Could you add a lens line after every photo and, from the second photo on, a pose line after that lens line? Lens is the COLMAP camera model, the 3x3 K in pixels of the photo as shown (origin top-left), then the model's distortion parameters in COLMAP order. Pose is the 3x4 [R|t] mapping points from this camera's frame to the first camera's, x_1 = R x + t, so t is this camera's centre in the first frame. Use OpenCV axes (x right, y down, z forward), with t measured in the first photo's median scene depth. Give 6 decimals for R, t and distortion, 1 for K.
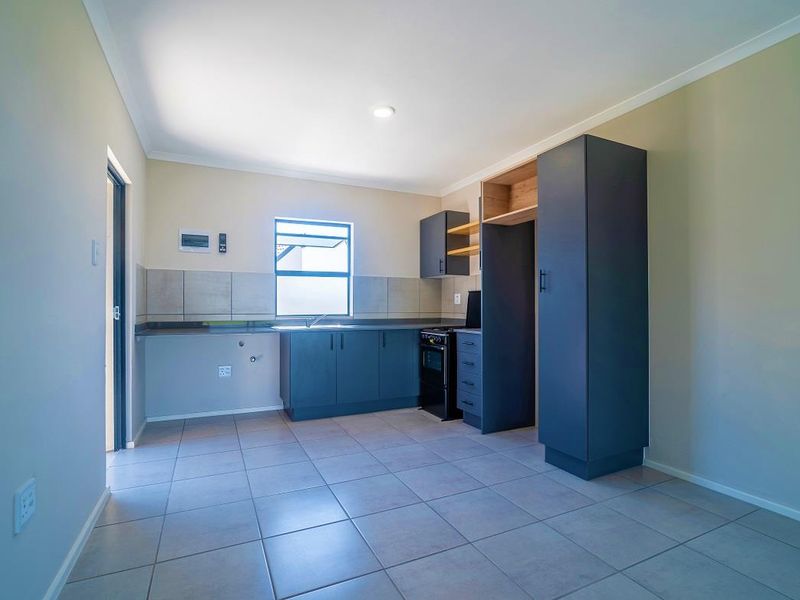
lens RADIAL K [[398.9, 0, 401.6], [0, 398.9, 301.7], [0, 0, 1]] dist [-0.042088, 0.019226]
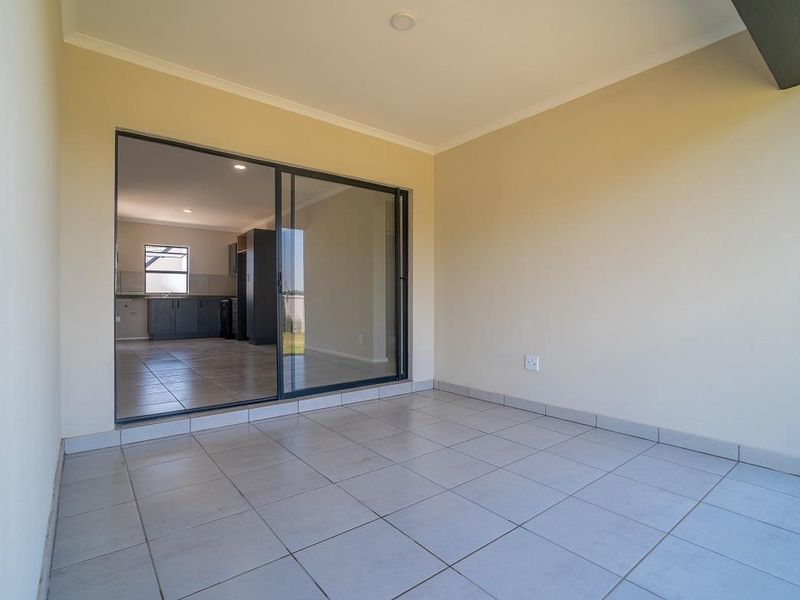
lens RADIAL K [[398.9, 0, 401.6], [0, 398.9, 301.7], [0, 0, 1]] dist [-0.042088, 0.019226]
pose [[0.973597, 0.001234, 0.228270, 0.506540], [-0.004865, 0.999870, 0.015343, 0.044170], [-0.228221, -0.016049, 0.973477, -1.270662]]
